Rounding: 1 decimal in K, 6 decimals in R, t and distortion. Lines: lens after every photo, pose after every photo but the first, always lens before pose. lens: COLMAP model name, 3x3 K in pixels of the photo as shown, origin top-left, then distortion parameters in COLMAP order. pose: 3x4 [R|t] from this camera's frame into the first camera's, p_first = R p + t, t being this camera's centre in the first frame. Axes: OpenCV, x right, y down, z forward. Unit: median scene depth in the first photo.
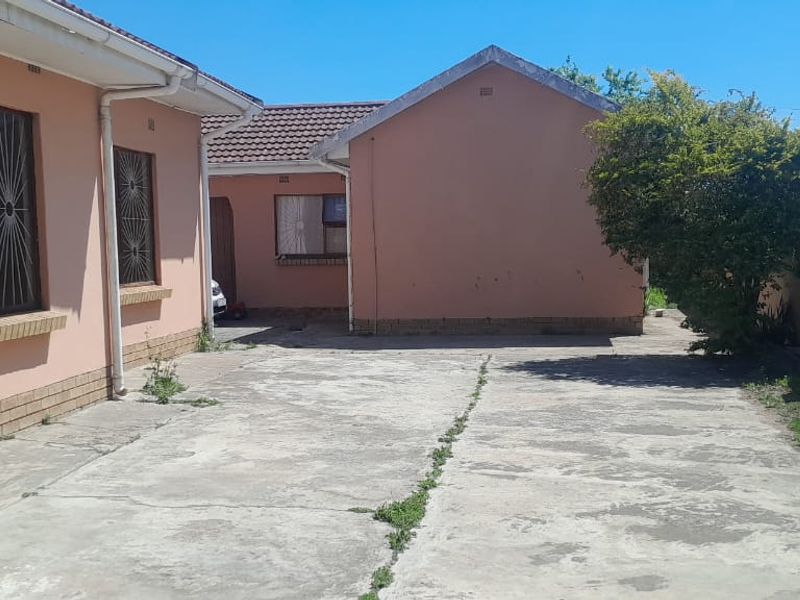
lens RADIAL K [[1024.5, 0, 399.9], [0, 1024.5, 302.2], [0, 0, 1]] dist [0.249260, -0.692262]
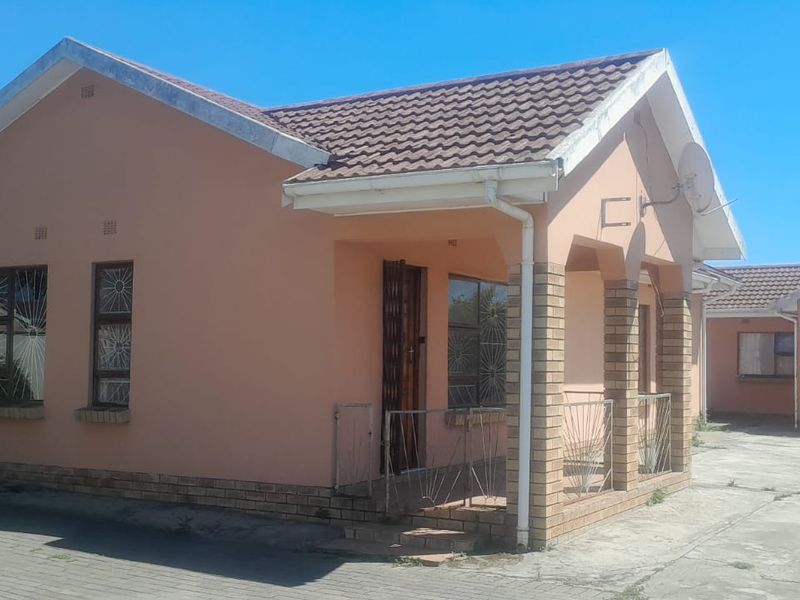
lens RADIAL K [[1024.5, 0, 399.9], [0, 1024.5, 302.2], [0, 0, 1]] dist [0.249260, -0.692262]
pose [[0.920305, 0.015204, -0.390906, 0.010680], [-0.059069, 0.993188, -0.100438, 0.026814], [0.386716, 0.115524, 0.914934, -0.495562]]
